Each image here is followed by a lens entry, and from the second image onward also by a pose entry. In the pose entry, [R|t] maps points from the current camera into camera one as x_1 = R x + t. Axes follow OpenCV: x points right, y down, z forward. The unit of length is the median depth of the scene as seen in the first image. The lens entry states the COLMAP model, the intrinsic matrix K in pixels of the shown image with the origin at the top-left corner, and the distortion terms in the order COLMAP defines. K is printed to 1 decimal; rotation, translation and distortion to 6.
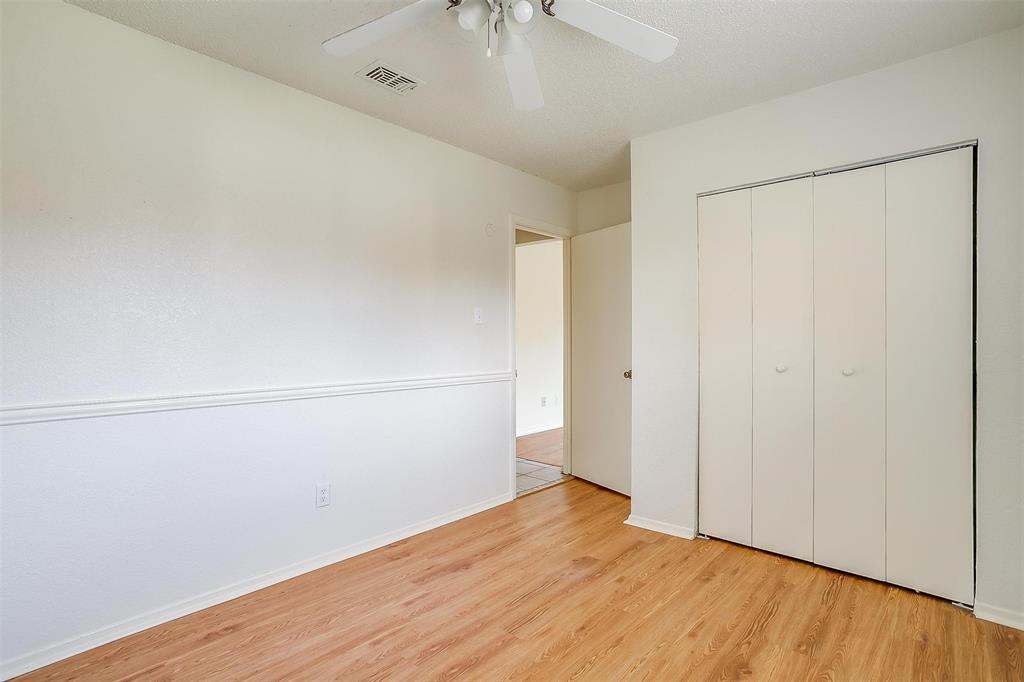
lens RADIAL K [[503.6, 0, 504.4], [0, 503.6, 337.8], [0, 0, 1]] dist [-0.057705, 0.033593]
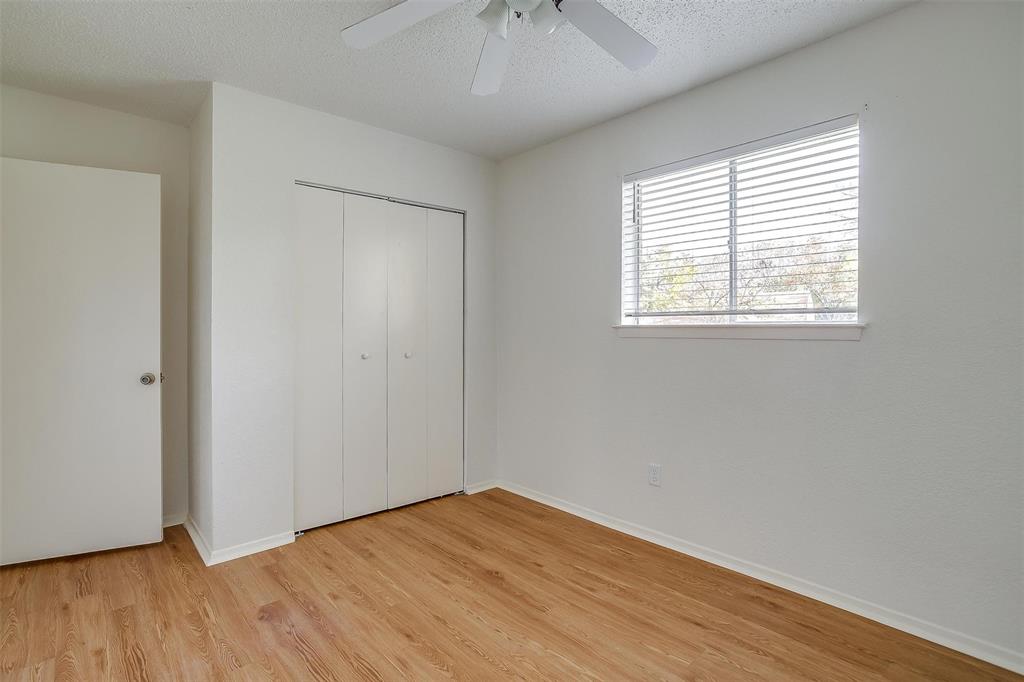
lens RADIAL K [[503.6, 0, 504.4], [0, 503.6, 337.8], [0, 0, 1]] dist [-0.057705, 0.033593]
pose [[0.097630, -0.013110, 0.995136, -0.631547], [0.001008, 0.999914, 0.013074, 0.003406], [-0.995222, -0.000274, 0.097634, 0.605096]]
